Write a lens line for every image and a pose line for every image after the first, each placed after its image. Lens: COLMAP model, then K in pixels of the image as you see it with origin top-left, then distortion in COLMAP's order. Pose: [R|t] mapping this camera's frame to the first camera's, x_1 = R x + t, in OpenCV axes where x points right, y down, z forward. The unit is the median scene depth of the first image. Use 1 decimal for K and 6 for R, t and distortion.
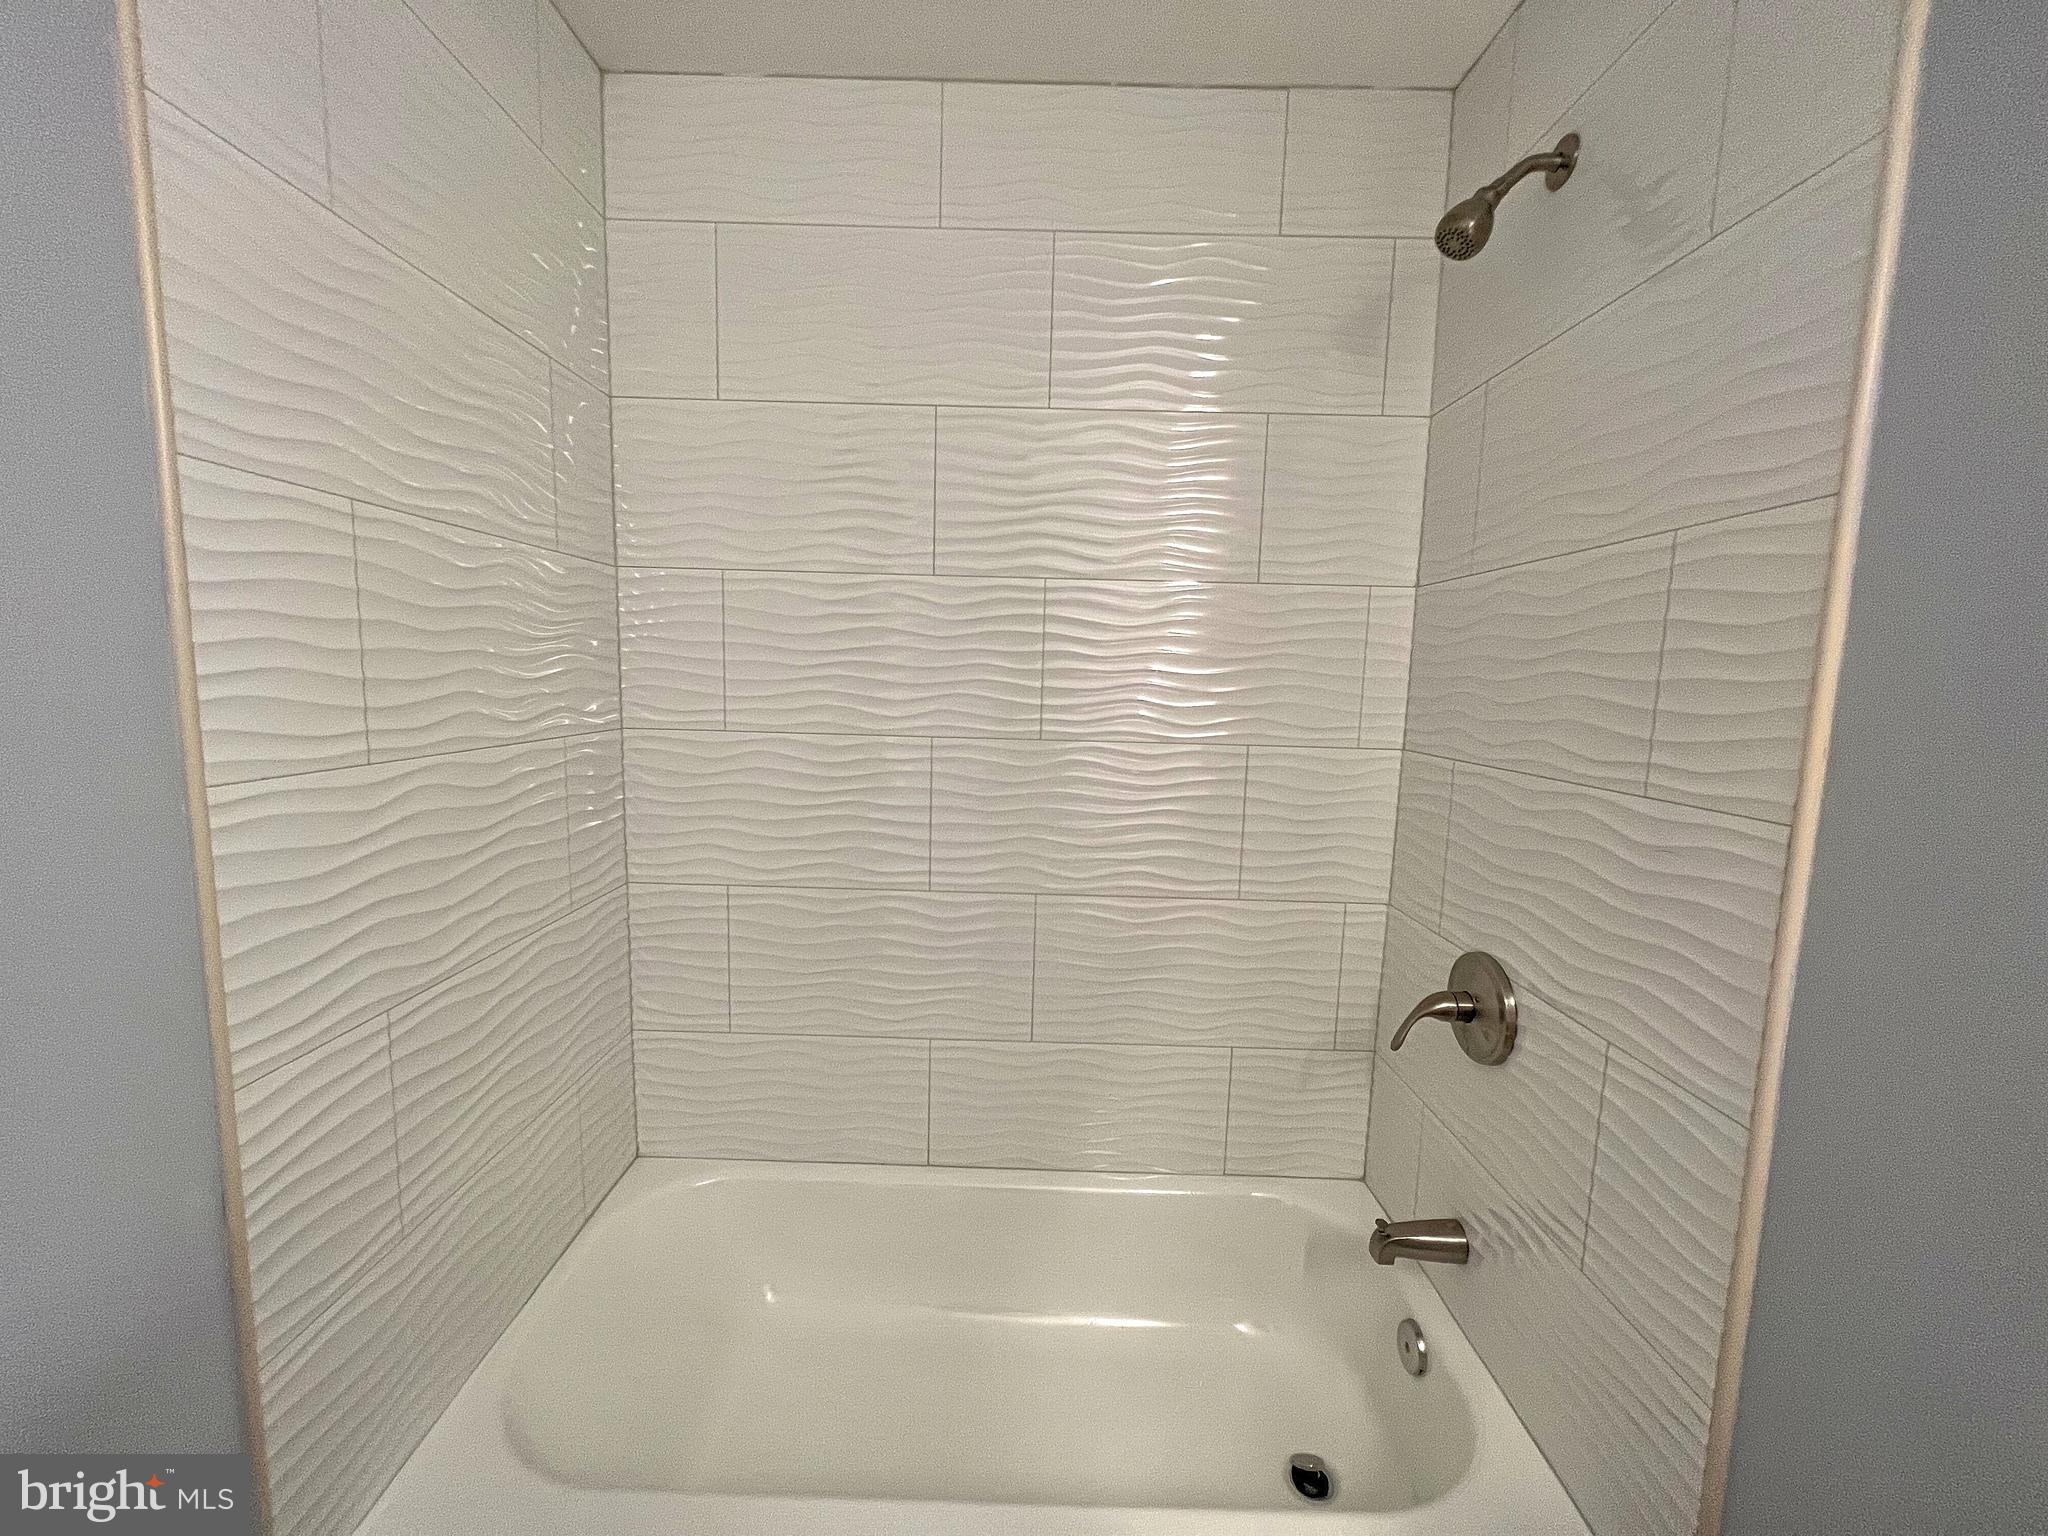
lens RADIAL K [[818.3, 0, 1016.2], [0, 818.3, 765.1], [0, 0, 1]] dist [0.000005, 0.000562]
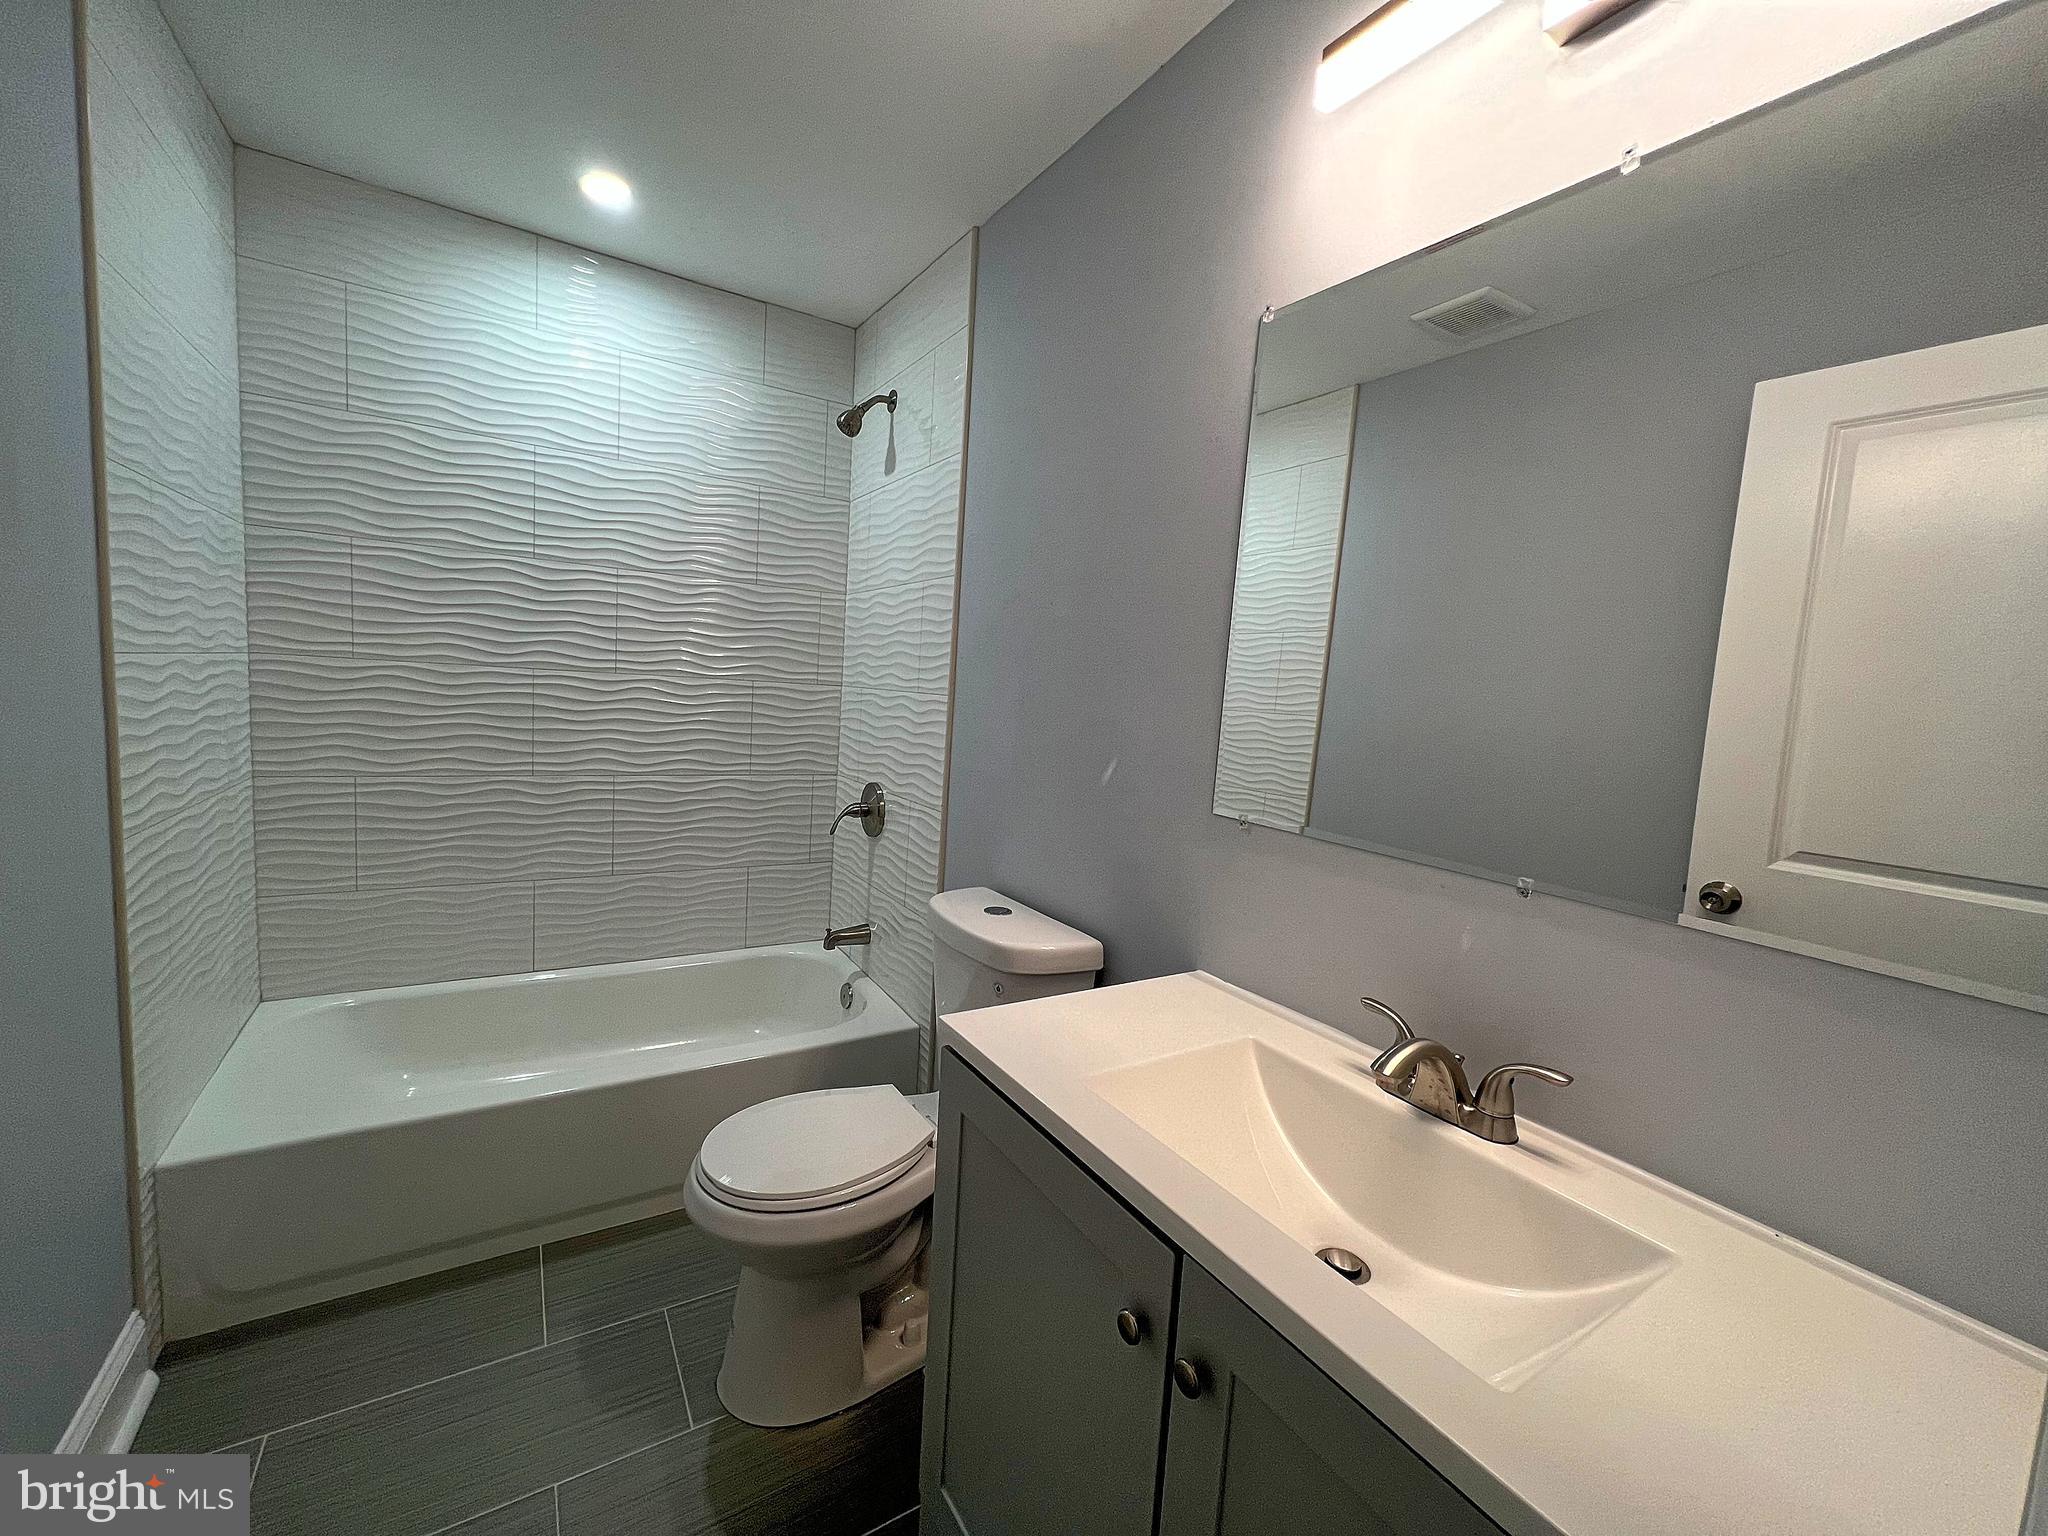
lens RADIAL K [[818.3, 0, 1016.2], [0, 818.3, 765.1], [0, 0, 1]] dist [0.000005, 0.000562]
pose [[0.841013, -0.025293, 0.540424, -0.209656], [0.018086, 0.999663, 0.018641, 0.154061], [-0.540713, -0.005903, 0.841186, -0.857396]]
